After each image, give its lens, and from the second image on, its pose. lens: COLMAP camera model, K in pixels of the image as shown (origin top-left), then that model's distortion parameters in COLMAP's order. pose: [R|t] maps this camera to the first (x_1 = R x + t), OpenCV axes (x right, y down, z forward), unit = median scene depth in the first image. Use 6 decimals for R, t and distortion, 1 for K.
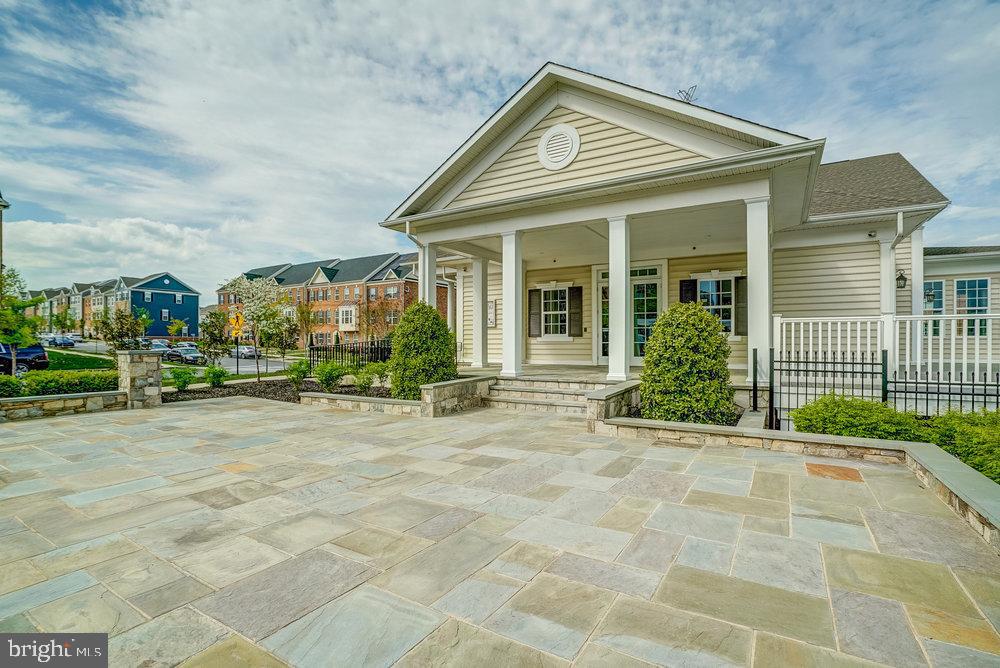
lens RADIAL K [[472.5, 0, 493.3], [0, 472.5, 347.7], [0, 0, 1]] dist [-0.016623, 0.000689]
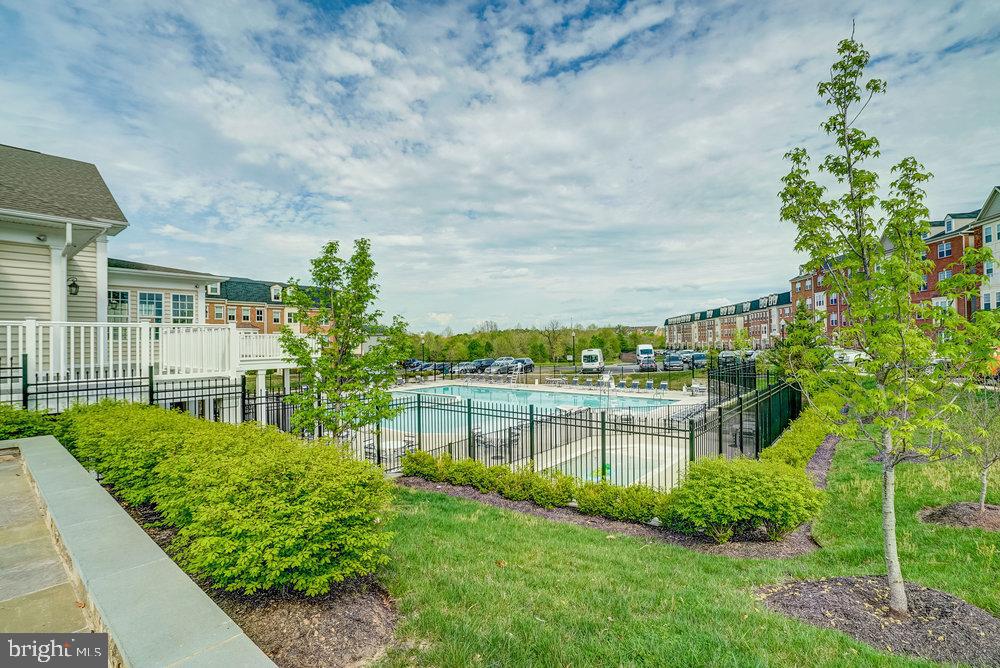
lens RADIAL K [[472.5, 0, 493.3], [0, 472.5, 347.7], [0, 0, 1]] dist [-0.016623, 0.000689]
pose [[0.173124, -0.010132, 0.984848, -0.000271], [0.016419, 0.999838, 0.007400, -0.000448], [-0.984763, 0.014890, 0.173262, -0.116815]]
